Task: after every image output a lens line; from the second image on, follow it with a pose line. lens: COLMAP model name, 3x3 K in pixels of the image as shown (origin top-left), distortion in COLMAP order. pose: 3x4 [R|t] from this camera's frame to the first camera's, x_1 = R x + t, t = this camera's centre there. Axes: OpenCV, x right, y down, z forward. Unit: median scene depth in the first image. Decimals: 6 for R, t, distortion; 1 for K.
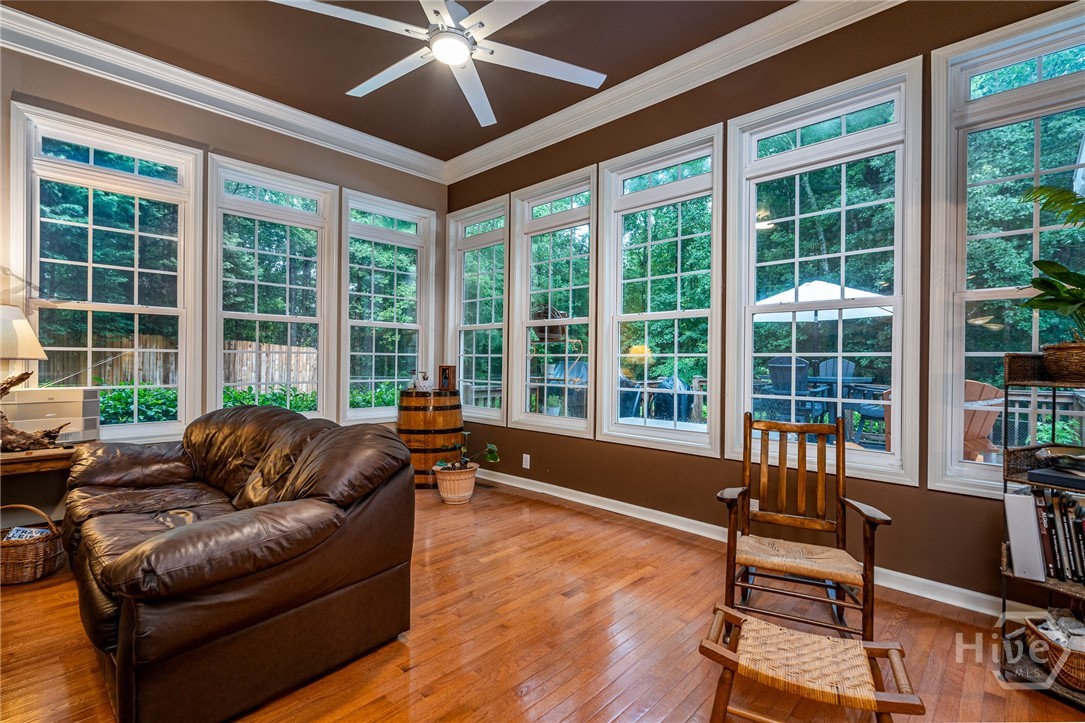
lens RADIAL K [[493.3, 0, 540.0], [0, 493.3, 360.3], [0, 0, 1]] dist [-0.000839, 0.000338]
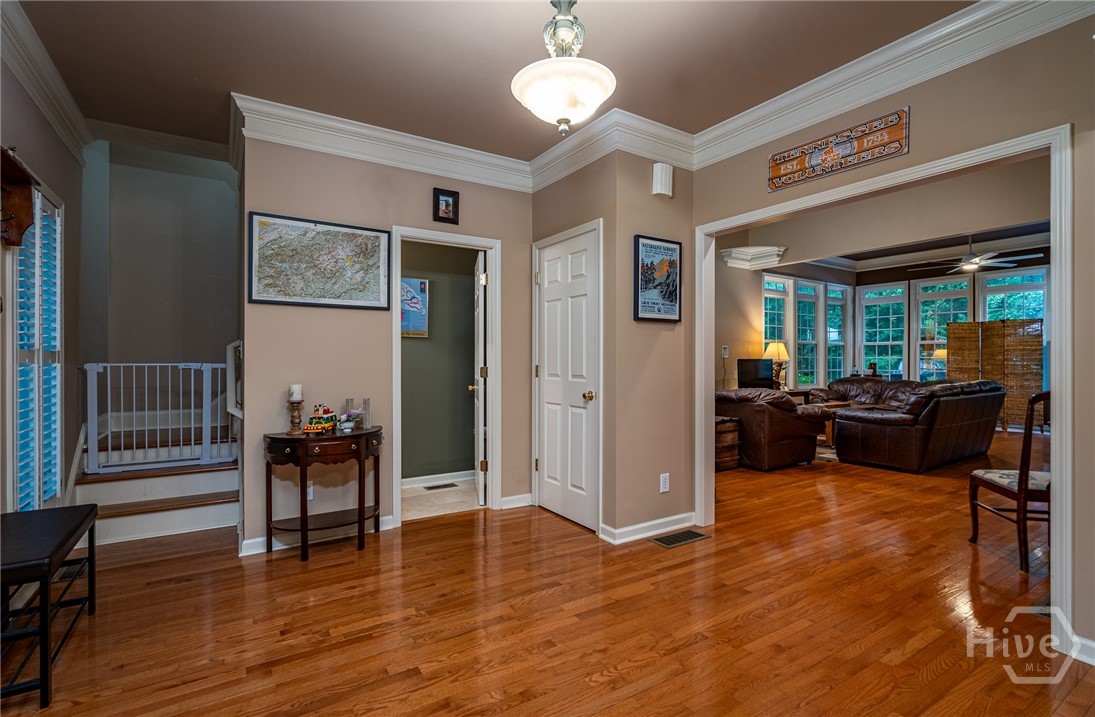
lens RADIAL K [[511.6, 0, 551.3], [0, 511.6, 359.0], [0, 0, 1]] dist [0.000059, 0.000375]
pose [[0.974408, -0.004233, -0.224748, -1.454327], [0.003425, 0.999986, -0.003988, -0.000381], [0.224762, 0.003116, 0.974409, -2.014620]]
